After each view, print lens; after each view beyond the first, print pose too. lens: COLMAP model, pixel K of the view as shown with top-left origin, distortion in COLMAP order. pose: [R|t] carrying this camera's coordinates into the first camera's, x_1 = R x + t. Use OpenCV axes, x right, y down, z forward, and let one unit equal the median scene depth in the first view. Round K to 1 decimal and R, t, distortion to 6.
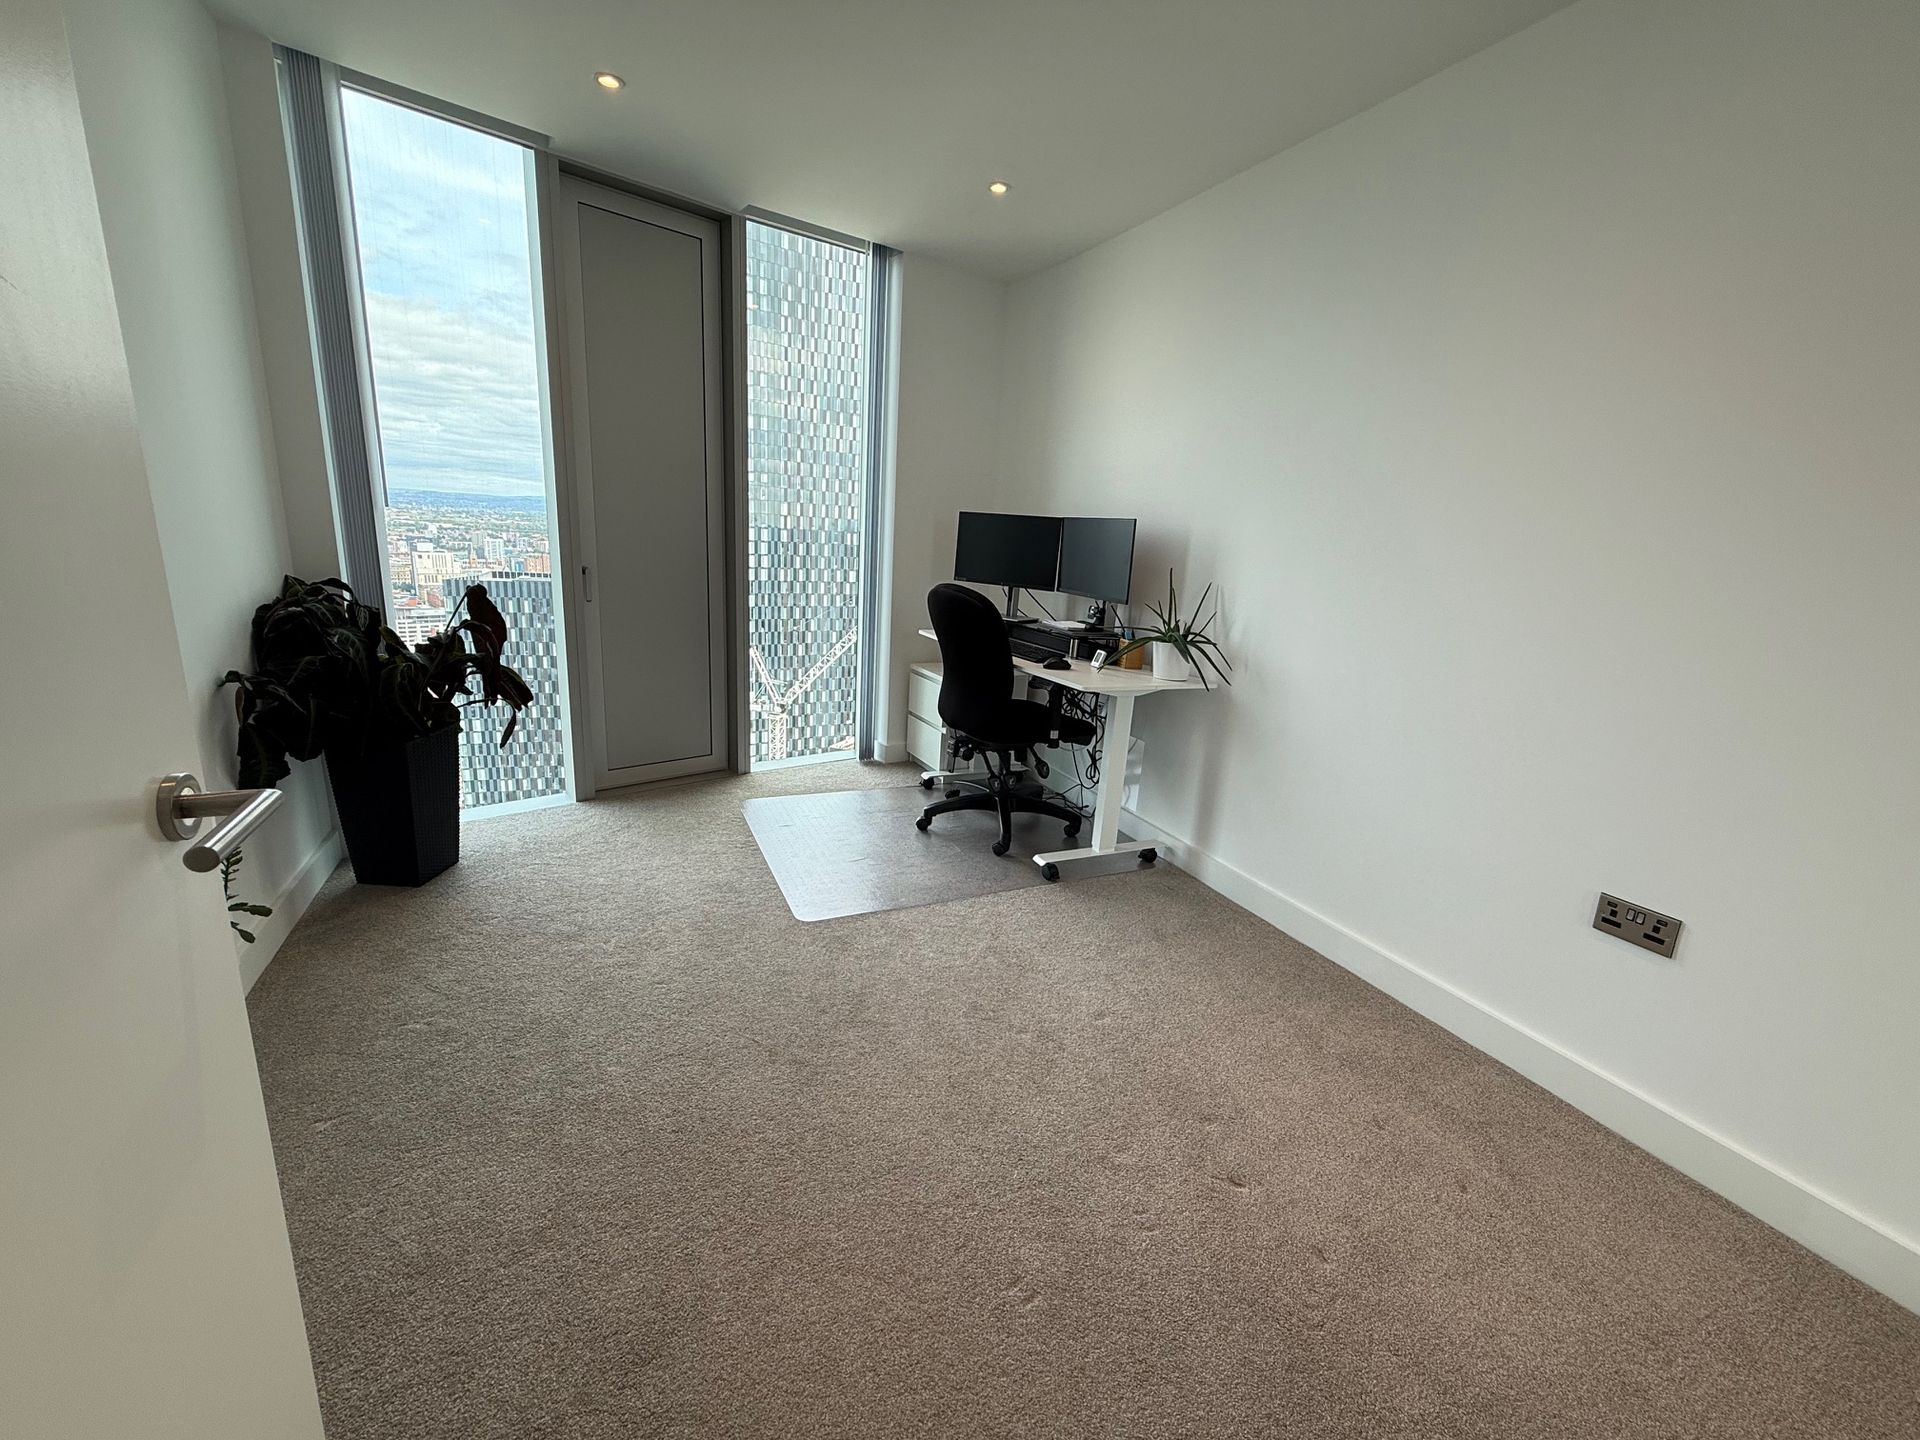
lens RADIAL K [[779.4, 0, 960.1], [0, 779.4, 721.5], [0, 0, 1]] dist [-0.001555, 0.000803]
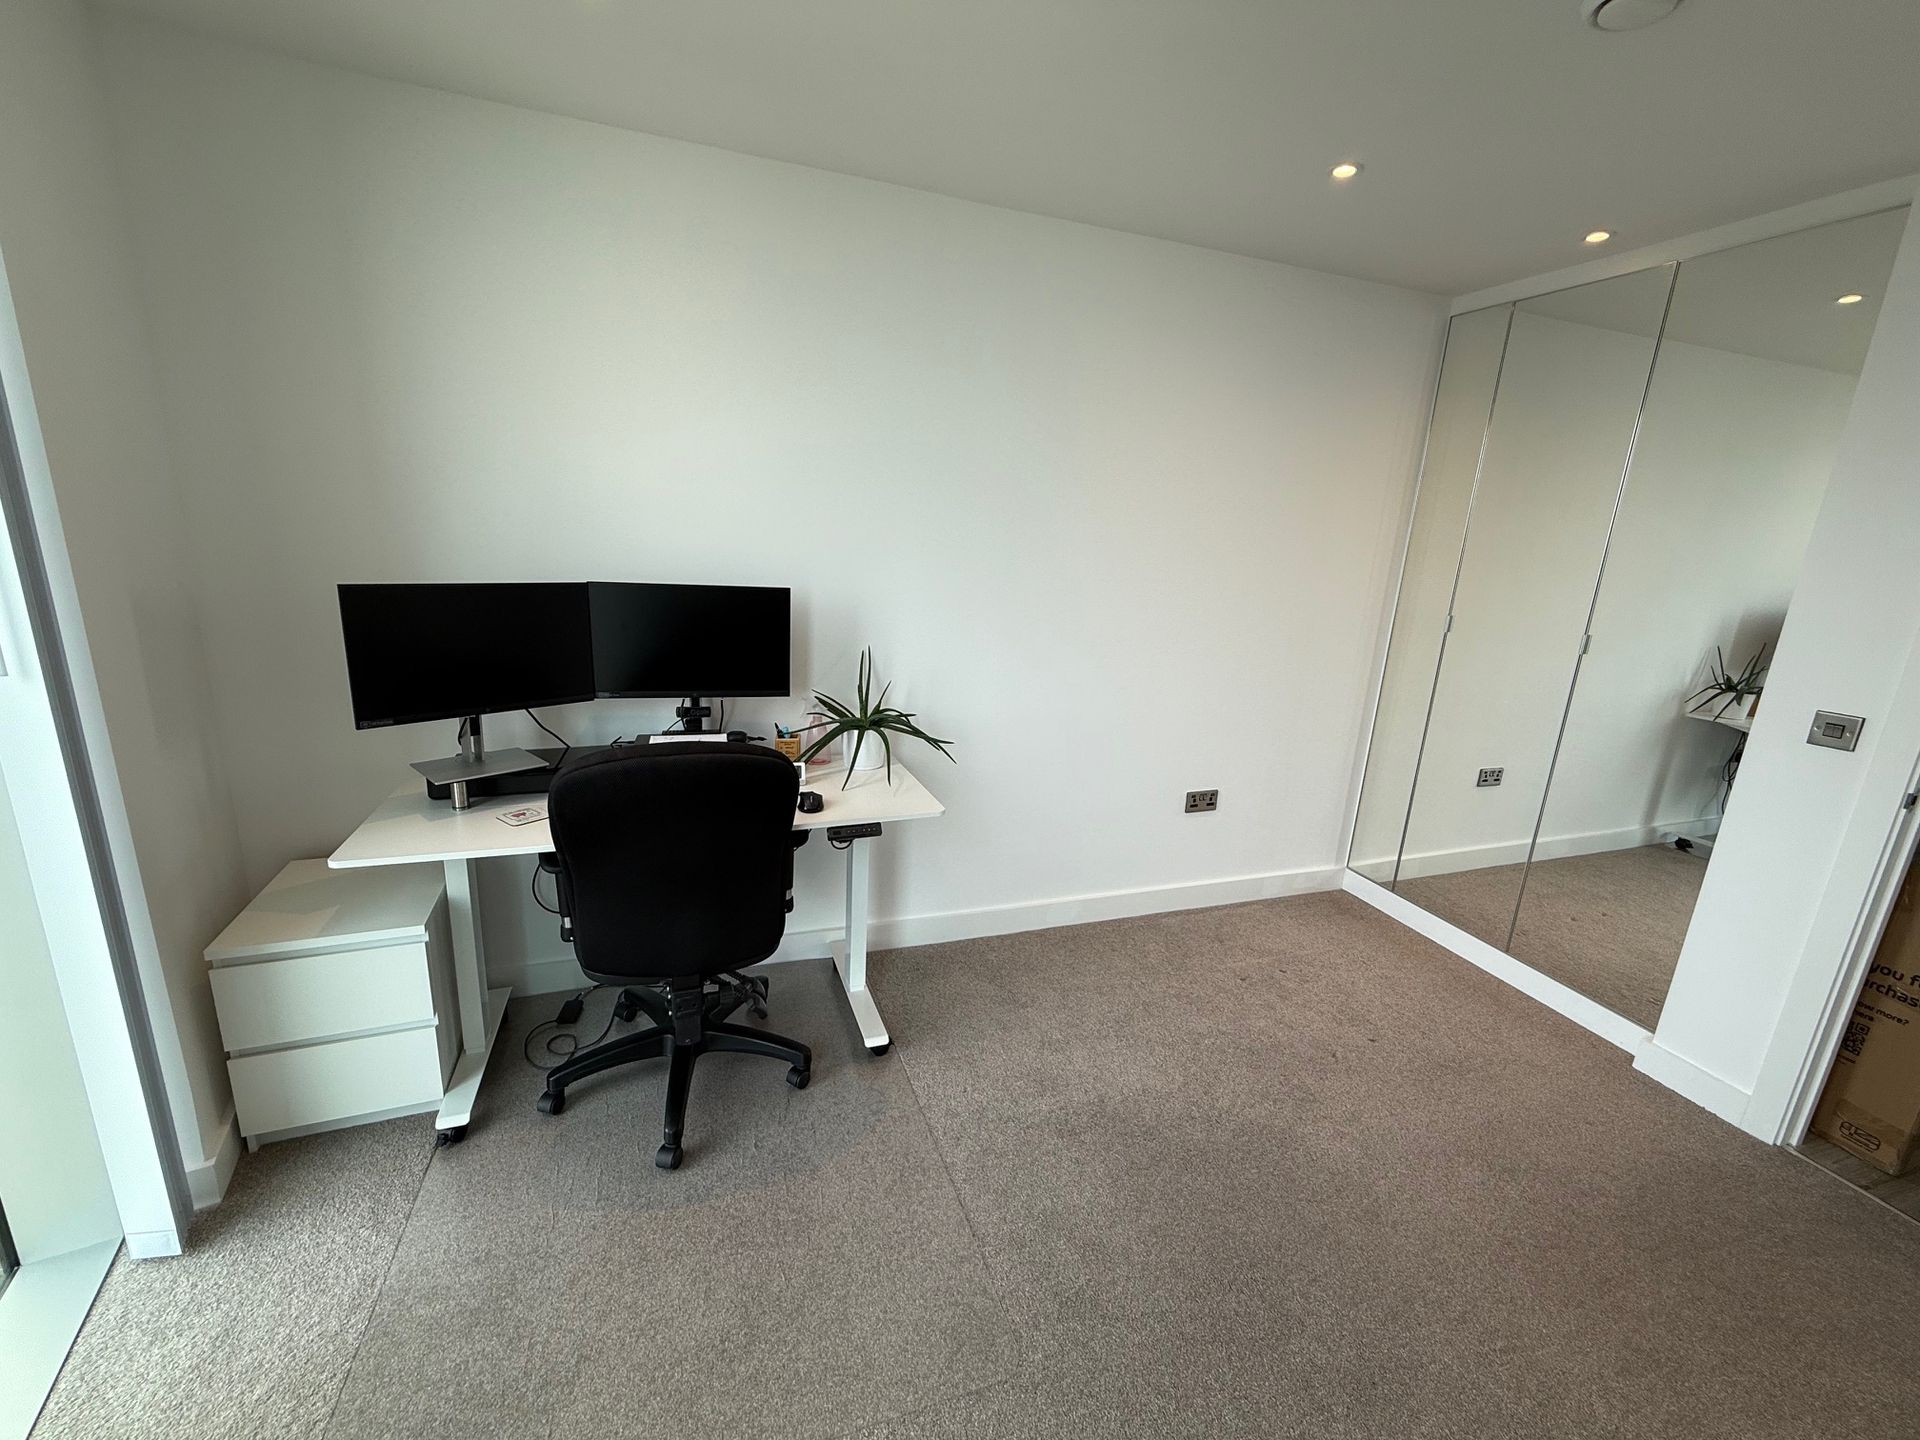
lens RADIAL K [[779.4, 0, 955.2], [0, 779.4, 723.6], [0, 0, 1]] dist [-0.001555, 0.000803]
pose [[0.106299, -0.297157, 0.948893, -0.349752], [0.195657, 0.941894, 0.273047, -0.207650], [-0.974894, 0.156633, 0.158263, 0.487395]]
